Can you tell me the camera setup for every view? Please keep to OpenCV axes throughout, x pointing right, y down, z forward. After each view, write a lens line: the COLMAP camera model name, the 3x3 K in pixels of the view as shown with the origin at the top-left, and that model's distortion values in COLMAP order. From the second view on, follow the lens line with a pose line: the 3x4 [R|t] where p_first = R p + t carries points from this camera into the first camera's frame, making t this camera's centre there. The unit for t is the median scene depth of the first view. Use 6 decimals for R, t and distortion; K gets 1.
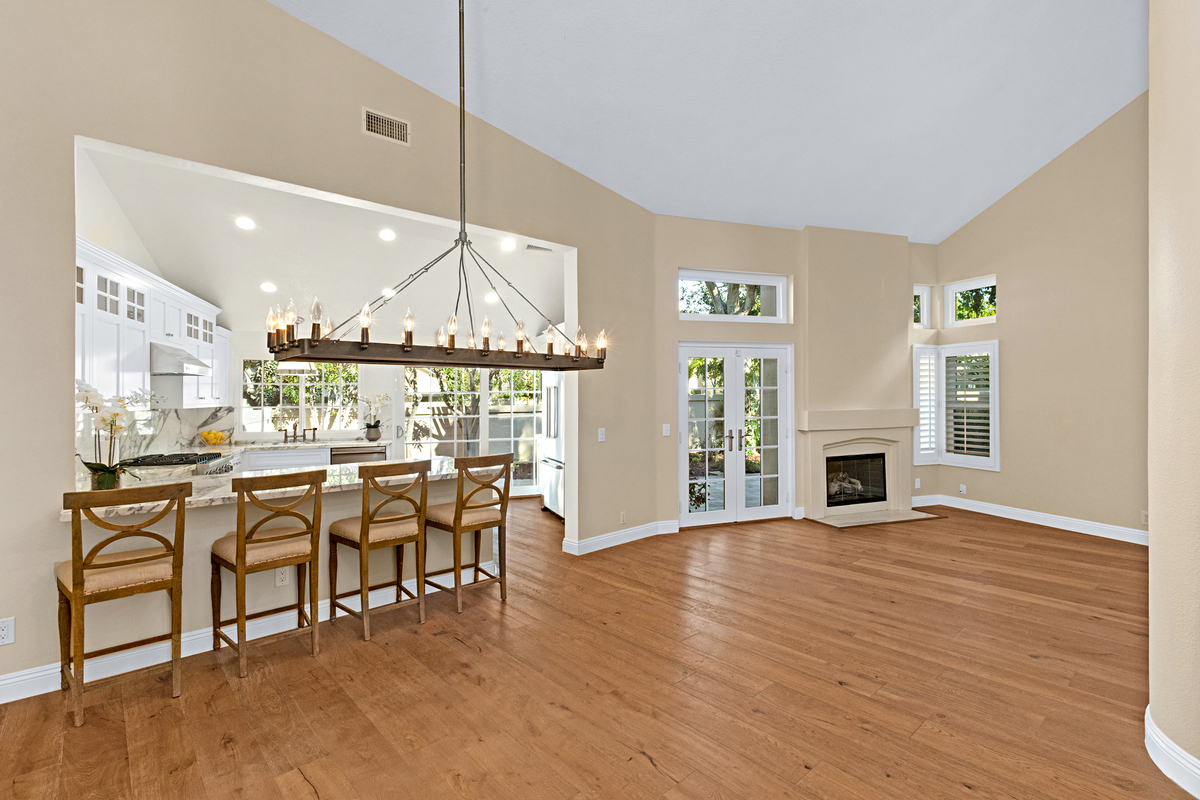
lens RADIAL K [[548.9, 0, 601.6], [0, 548.9, 394.1], [0, 0, 1]] dist [0.000420, -0.000052]
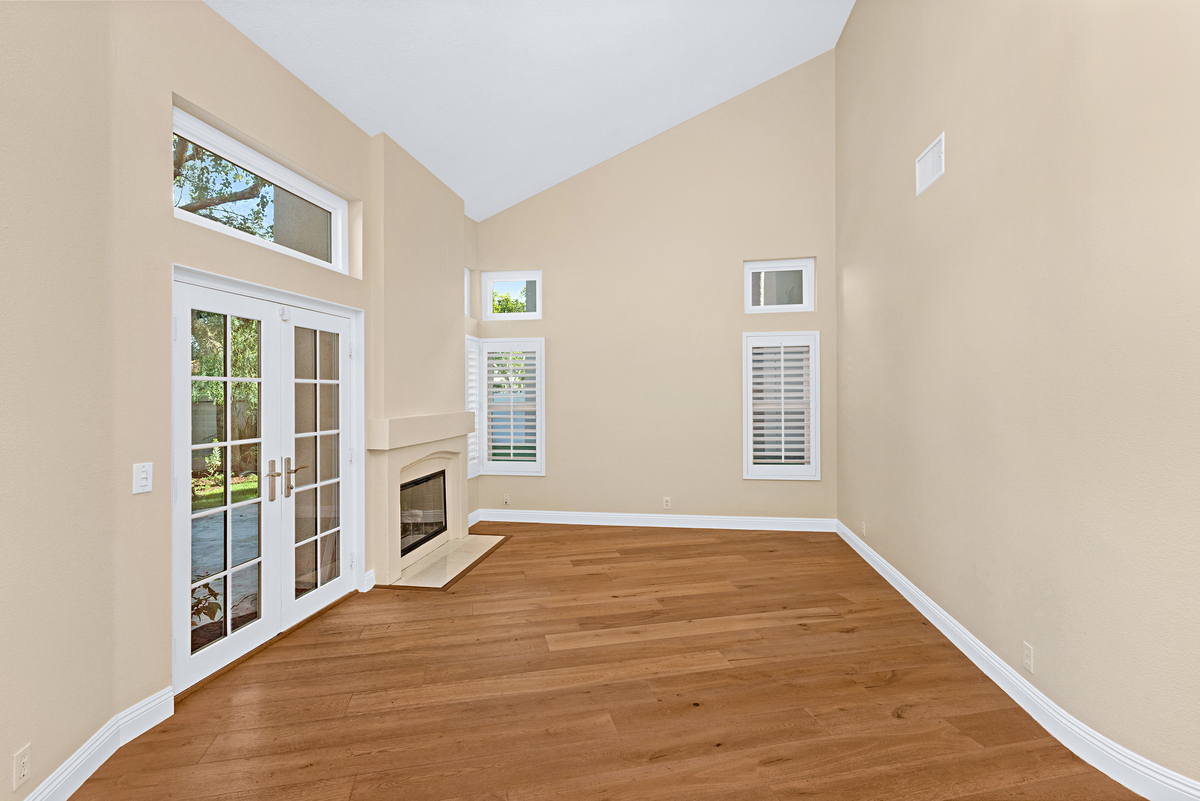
lens RADIAL K [[548.9, 0, 601.6], [0, 548.9, 394.6], [0, 0, 1]] dist [0.000420, -0.000052]
pose [[0.488040, 0.006835, 0.872795, -0.063534], [-0.004301, 0.999976, -0.005426, 0.004117], [-0.872811, -0.001106, 0.488057, 0.452751]]
